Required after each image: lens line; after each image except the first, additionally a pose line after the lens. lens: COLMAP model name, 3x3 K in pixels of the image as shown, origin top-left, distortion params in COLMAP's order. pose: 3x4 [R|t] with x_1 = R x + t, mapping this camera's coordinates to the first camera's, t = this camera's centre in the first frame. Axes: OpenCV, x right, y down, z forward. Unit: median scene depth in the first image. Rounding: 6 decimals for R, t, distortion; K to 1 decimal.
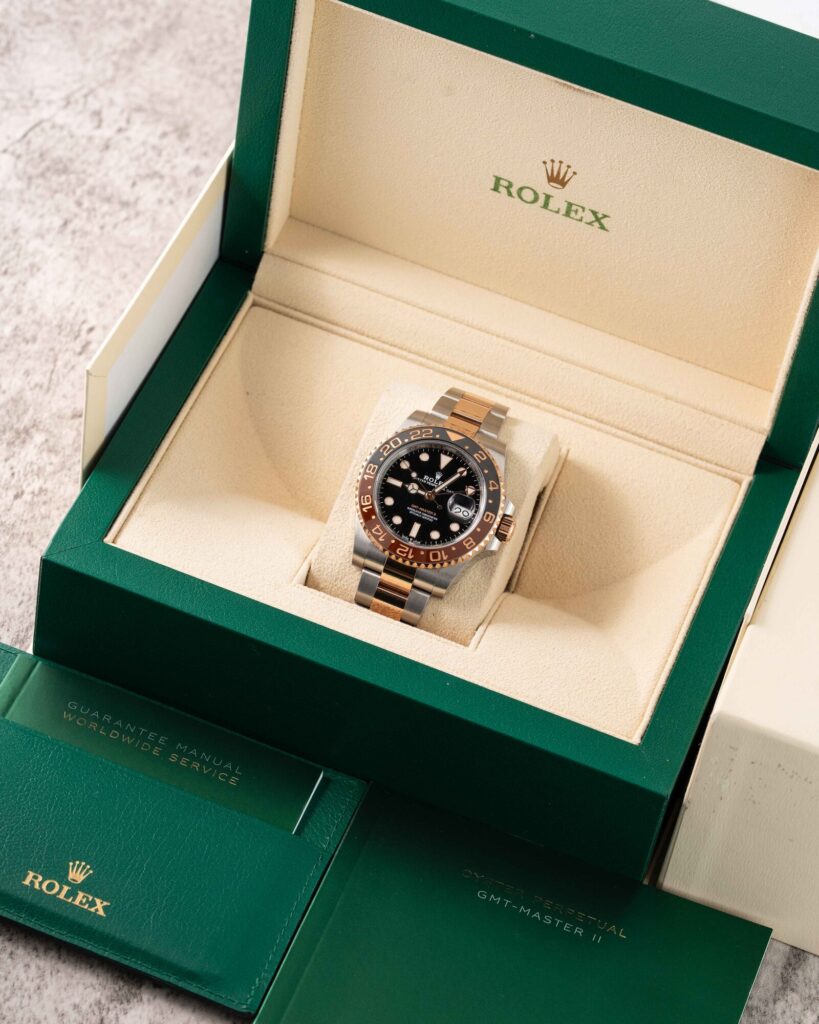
lens RADIAL K [[3296.3, 0, 533.5], [0, 3296.3, 510.9], [0, 0, 1]] dist [-0.032031, 1.088927]
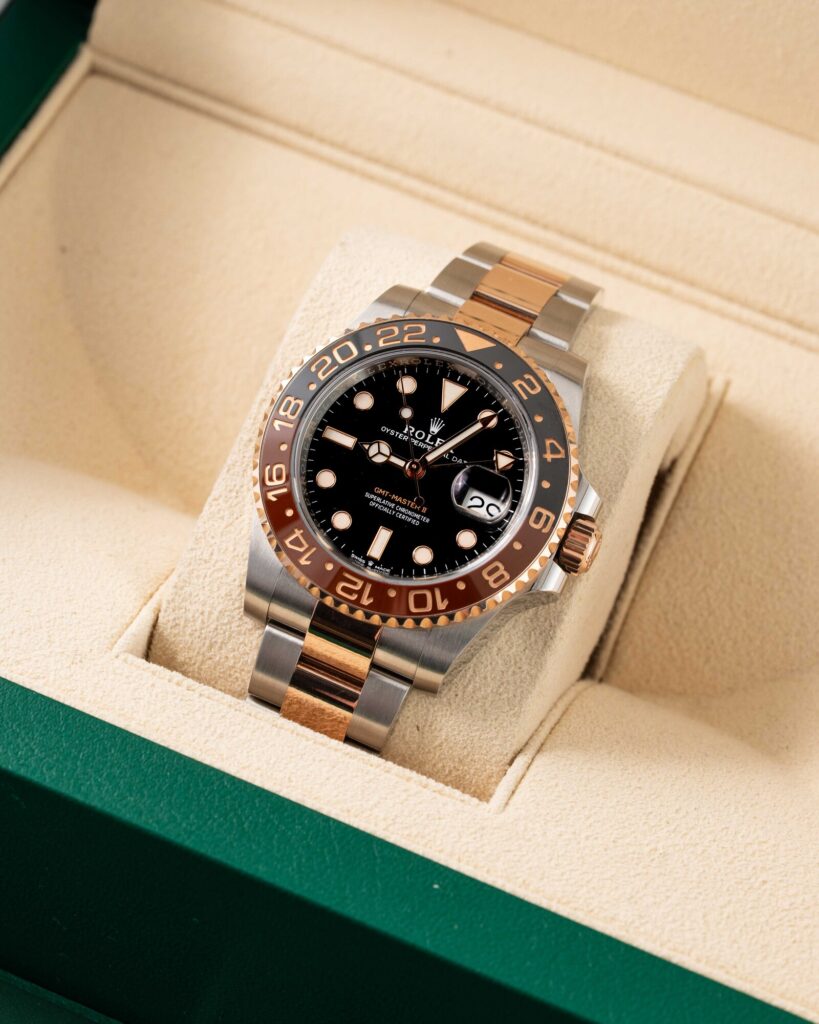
lens RADIAL K [[3296.3, 0, 533.5], [0, 3296.3, 510.9], [0, 0, 1]] dist [-0.032031, 1.088927]
pose [[0.996755, 0.025327, -0.076409, 0.020121], [-0.025456, 0.999676, -0.000717, 0.001119], [0.076366, 0.002660, 0.997076, 0.541734]]
